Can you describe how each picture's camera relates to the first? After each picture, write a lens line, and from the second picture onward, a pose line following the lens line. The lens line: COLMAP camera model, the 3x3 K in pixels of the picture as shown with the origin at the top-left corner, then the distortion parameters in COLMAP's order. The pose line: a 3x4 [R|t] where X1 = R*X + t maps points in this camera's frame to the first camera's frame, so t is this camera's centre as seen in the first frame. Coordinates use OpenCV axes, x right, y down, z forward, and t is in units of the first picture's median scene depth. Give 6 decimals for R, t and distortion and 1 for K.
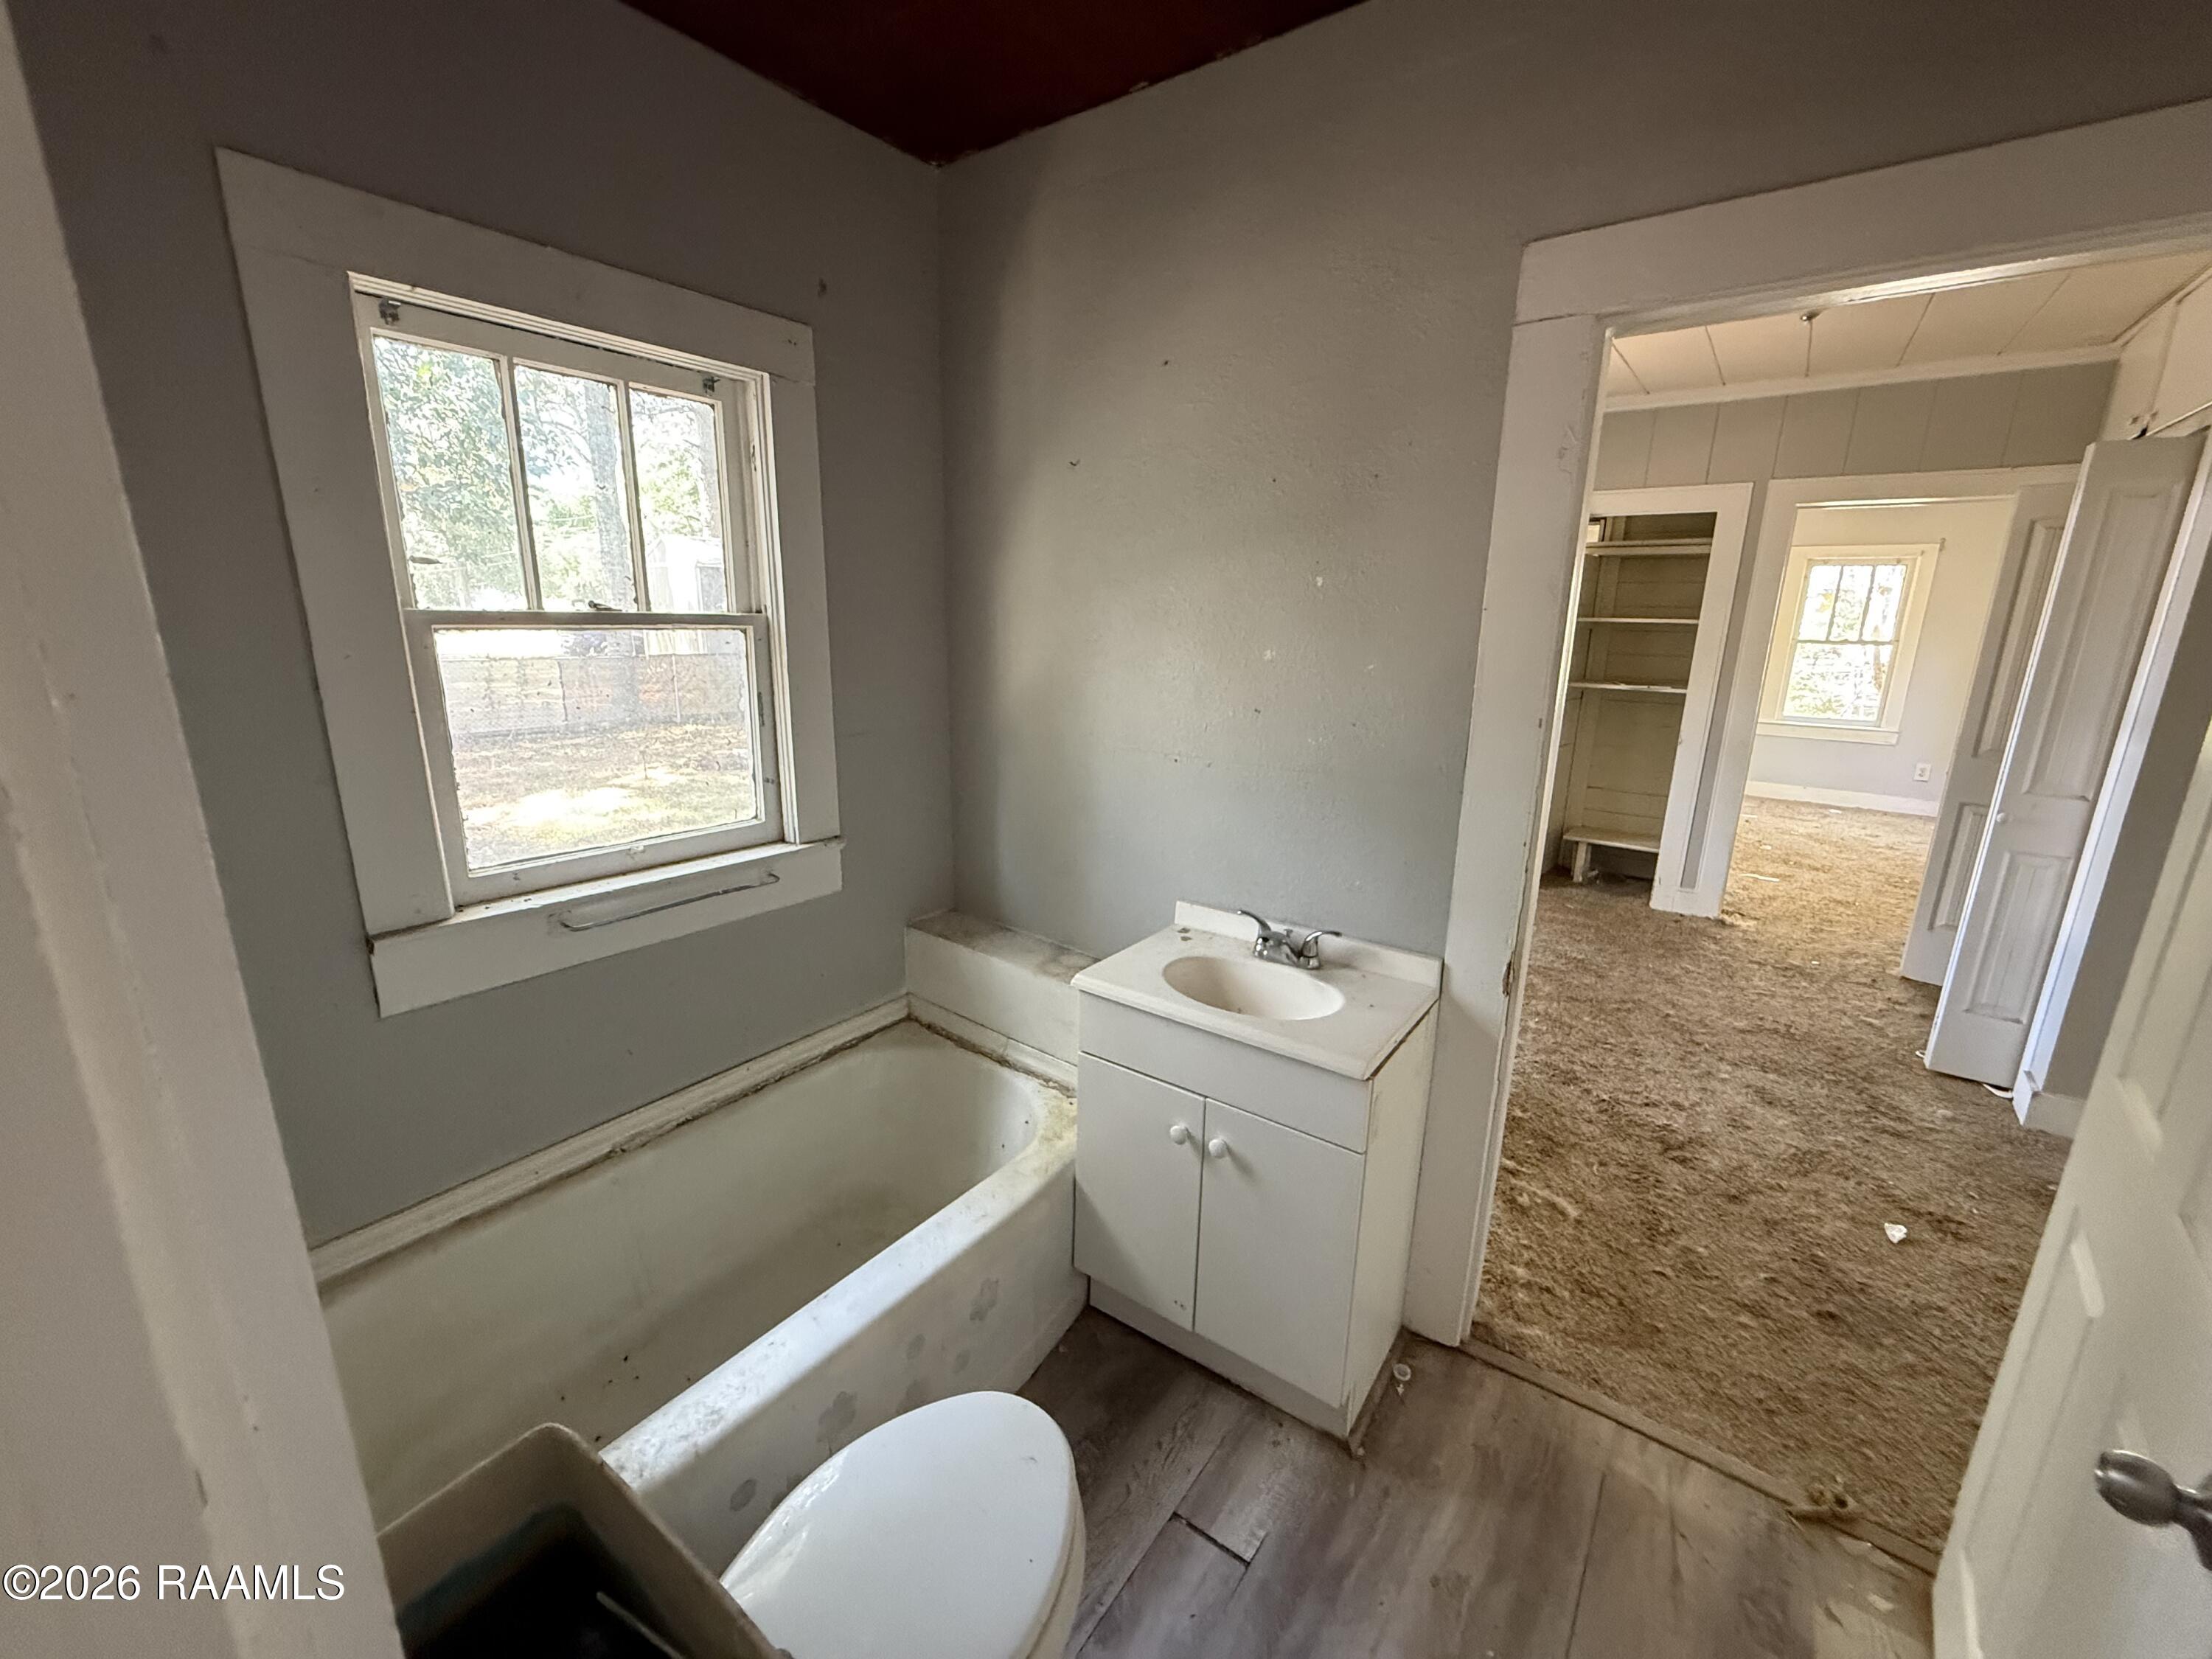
lens RADIAL K [[890.8, 0, 1098.9], [0, 890.8, 835.6], [0, 0, 1]] dist [0.003738, 0.000095]
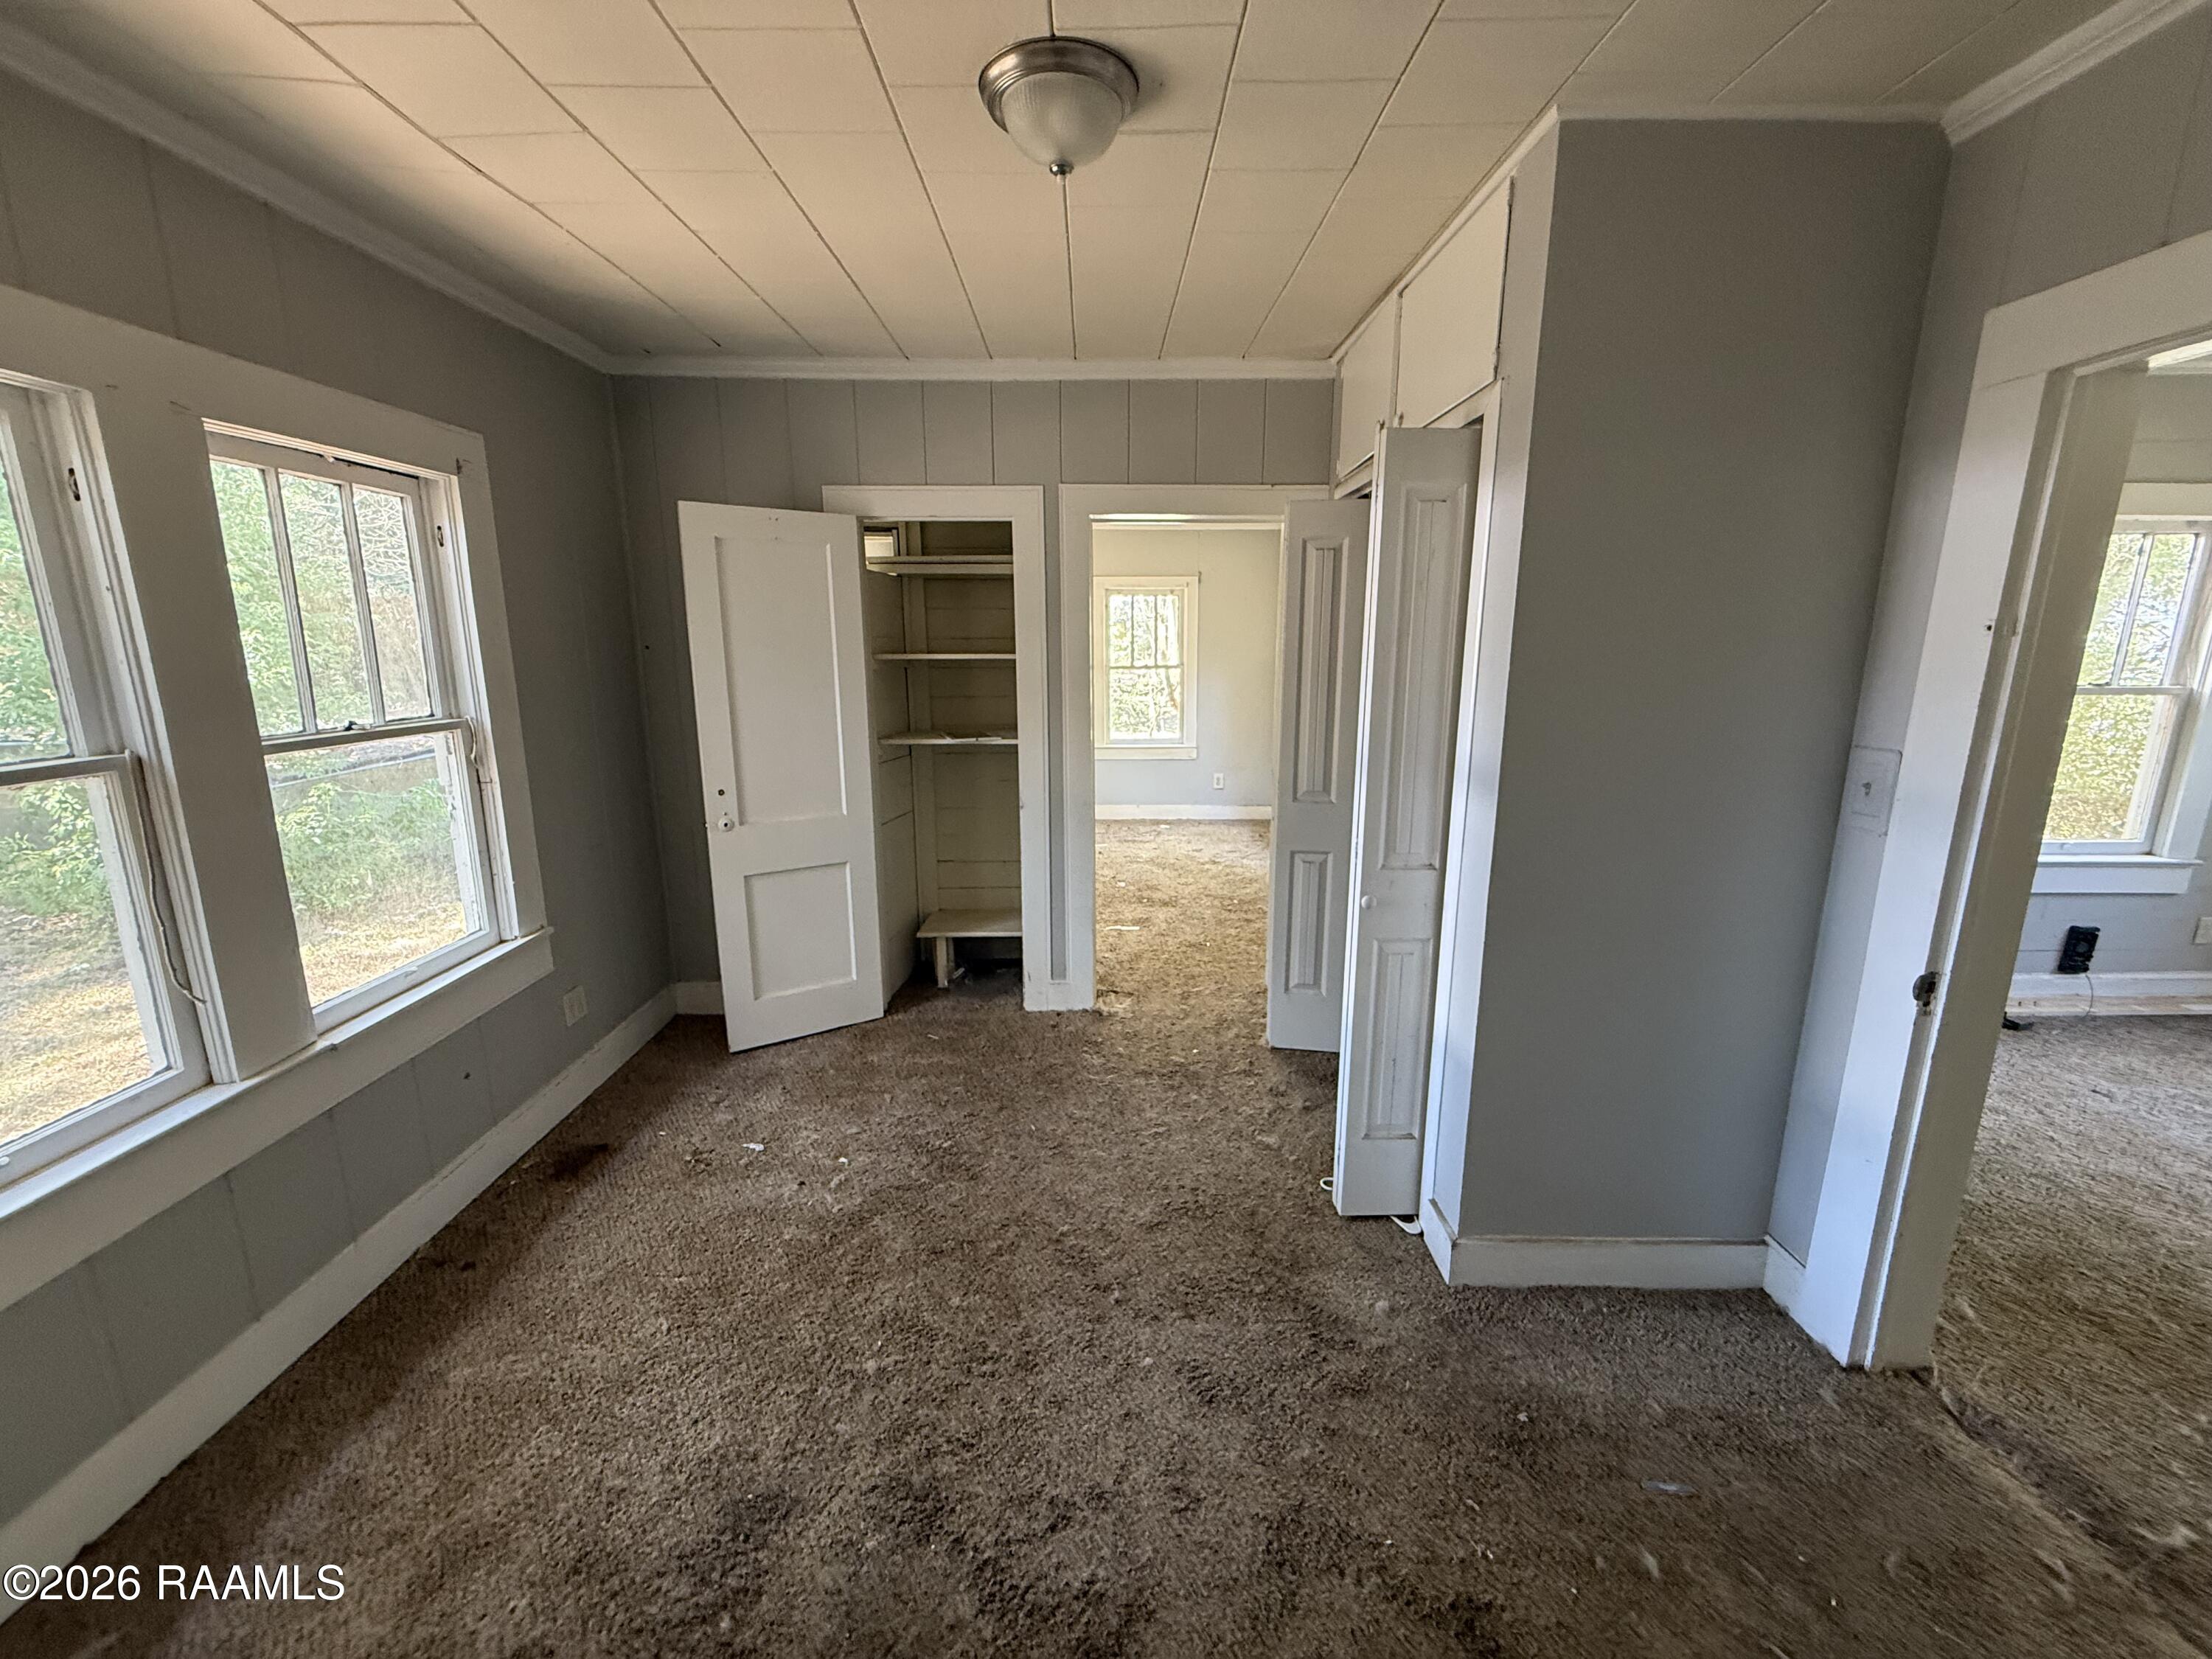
lens RADIAL K [[890.8, 0, 1095.1], [0, 890.8, 827.4], [0, 0, 1]] dist [0.003738, 0.000095]
pose [[0.799733, -0.139100, 0.584019, 0.249274], [0.162704, 0.986600, 0.012184, -0.089521], [-0.577888, 0.085278, 0.811649, 0.333665]]
